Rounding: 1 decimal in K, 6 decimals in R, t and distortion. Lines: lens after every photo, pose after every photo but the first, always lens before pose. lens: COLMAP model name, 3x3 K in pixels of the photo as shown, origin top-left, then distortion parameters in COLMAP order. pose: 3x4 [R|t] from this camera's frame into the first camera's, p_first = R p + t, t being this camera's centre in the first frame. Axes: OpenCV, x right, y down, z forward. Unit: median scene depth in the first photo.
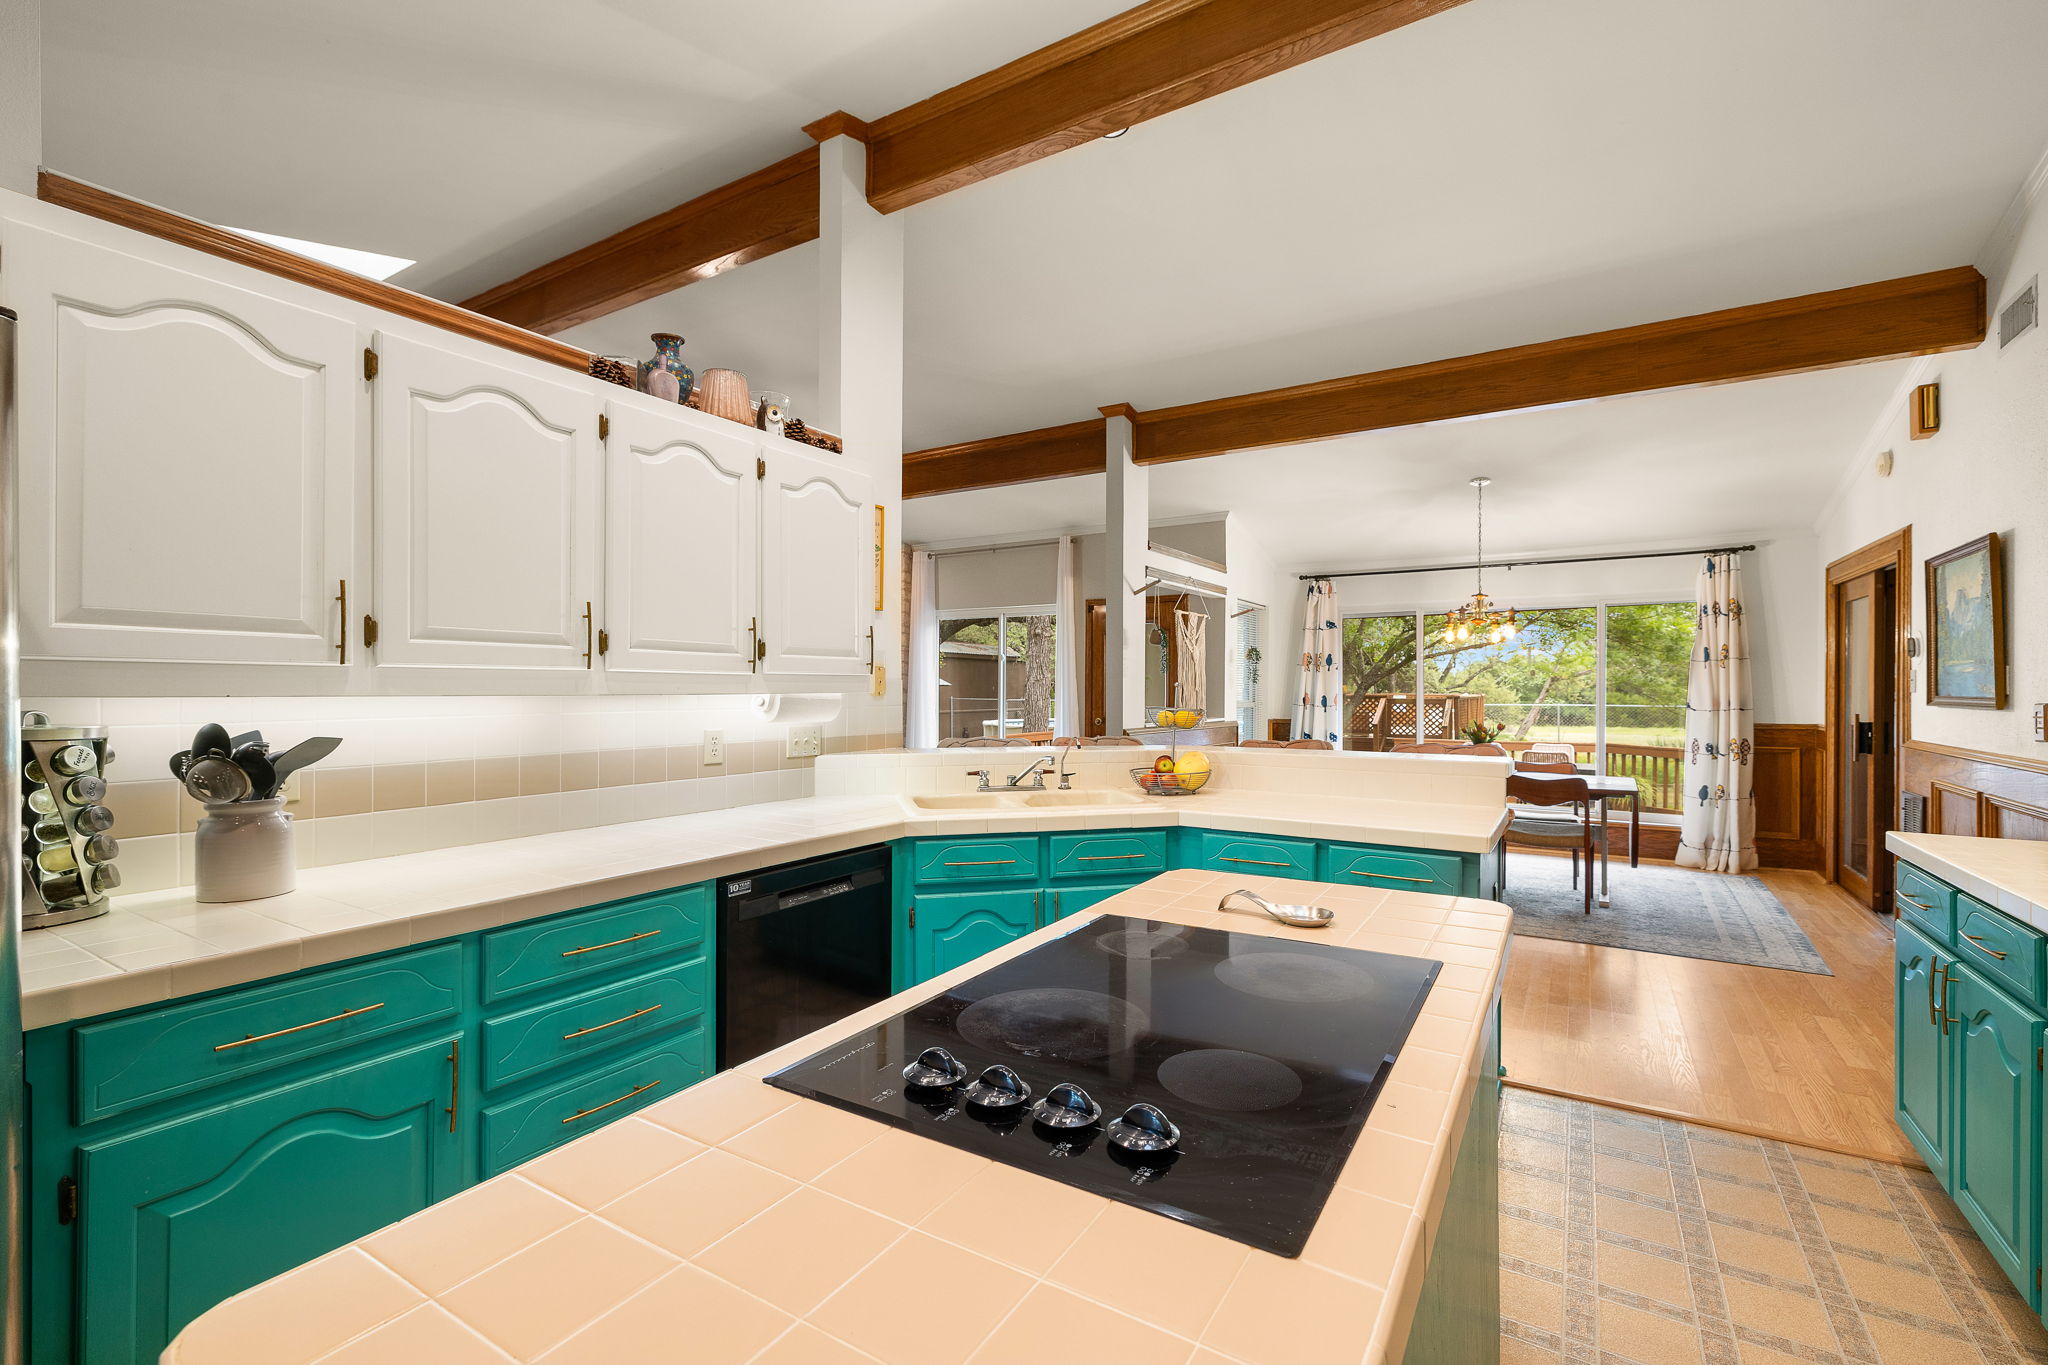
lens RADIAL K [[898.2, 0, 1021.0], [0, 898.2, 685.5], [0, 0, 1]] dist [0.000072, 0.000004]
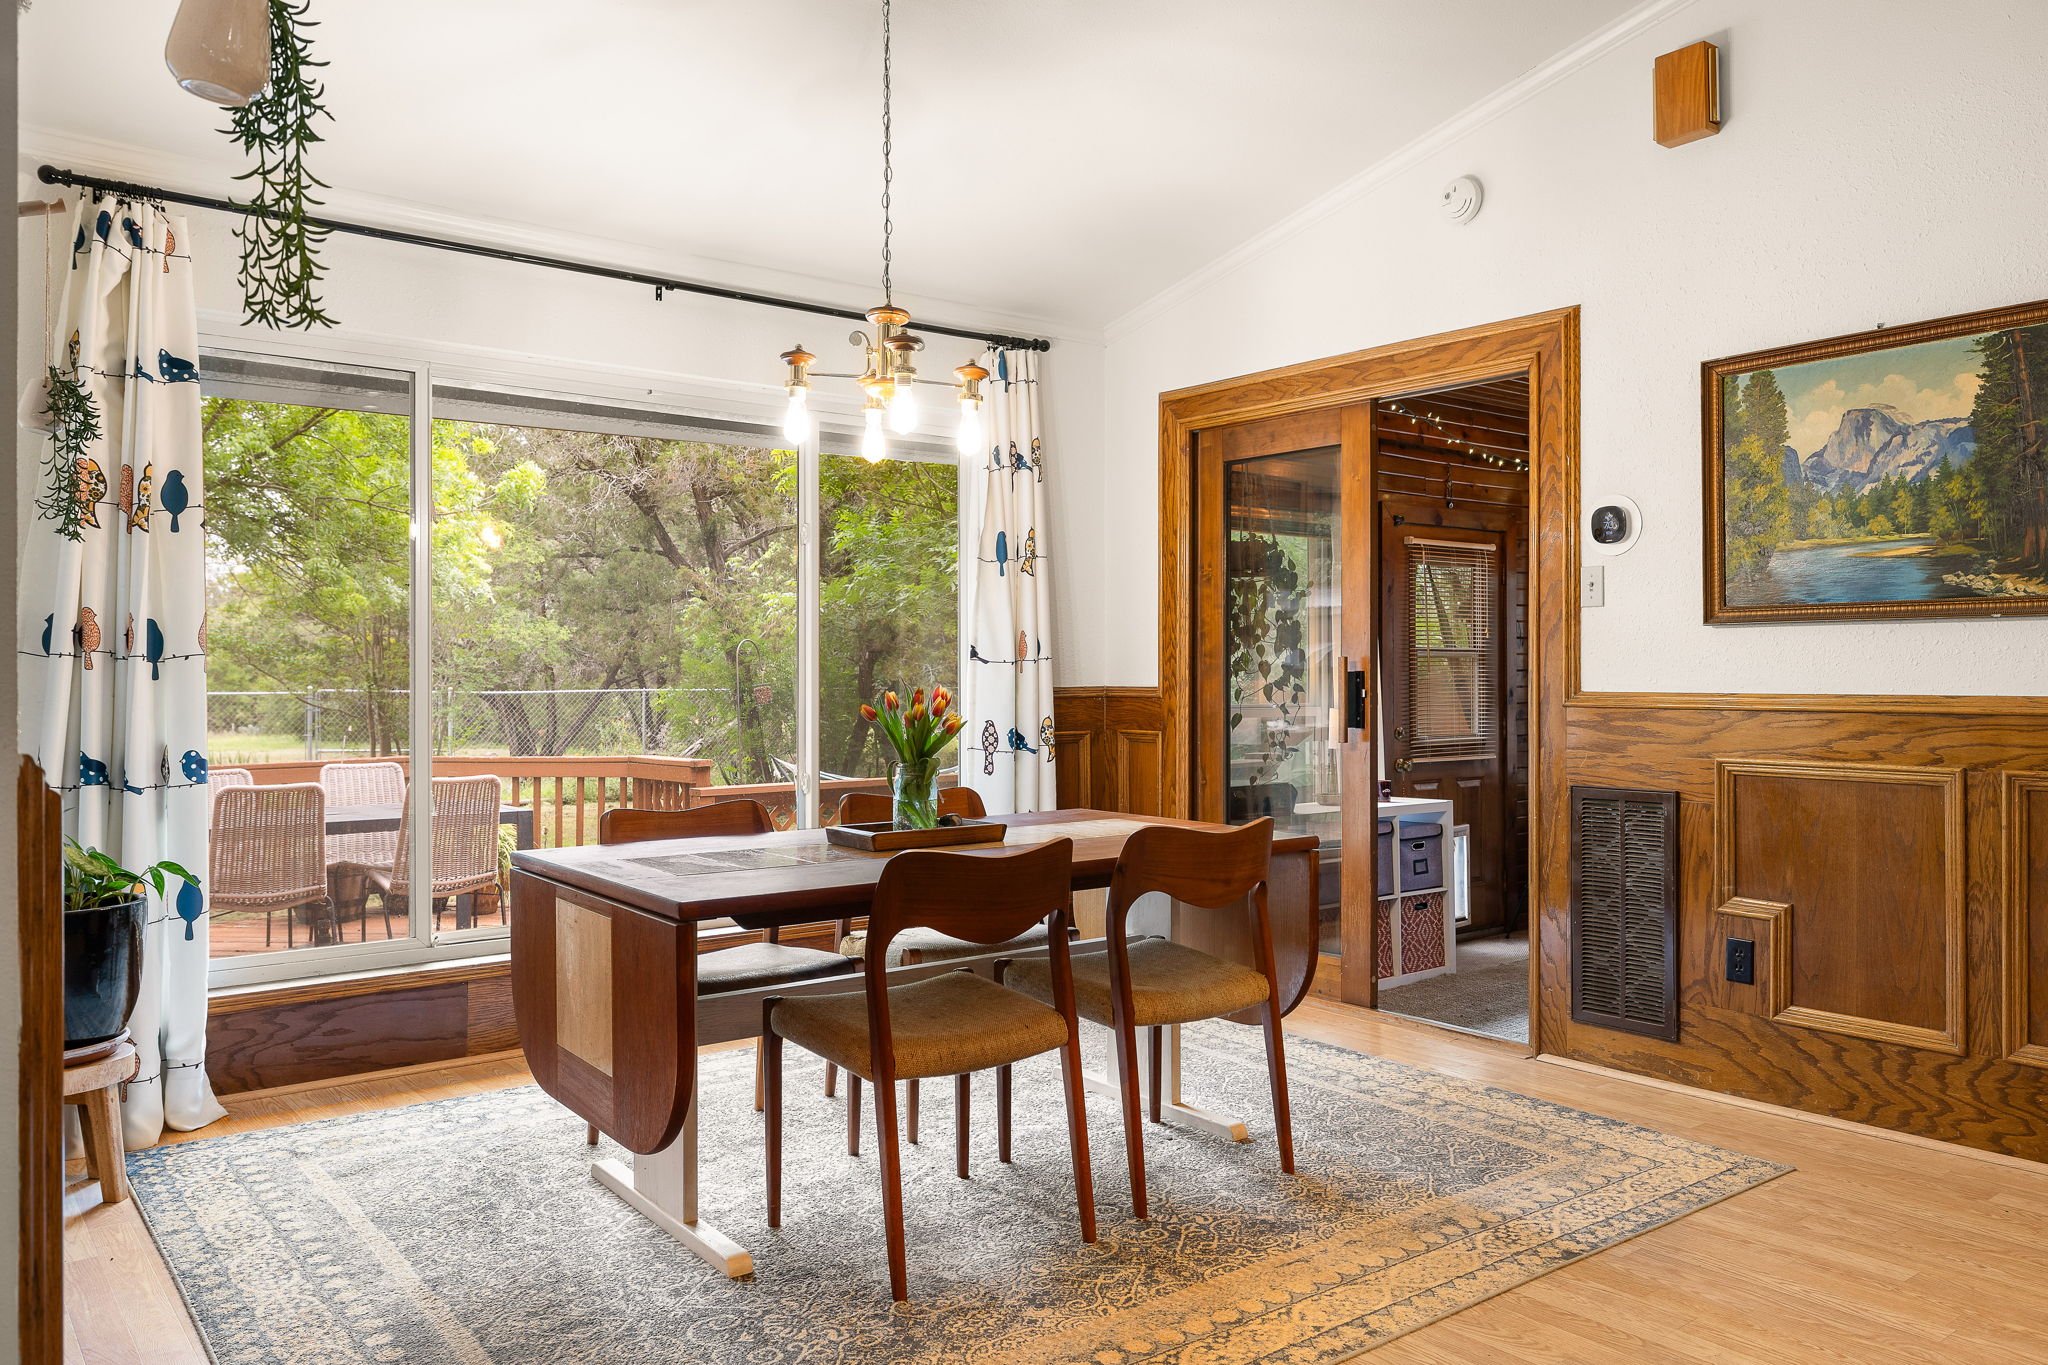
lens RADIAL K [[1508.4, 0, 1009.2], [0, 1508.4, 679.2], [0, 0, 1]] dist [0.000615, -0.003600]
pose [[0.339059, -0.007191, 0.940737, -0.006829], [0.004788, 0.999971, 0.005918, 0.032212], [-0.940753, 0.002497, 0.339084, 0.721787]]
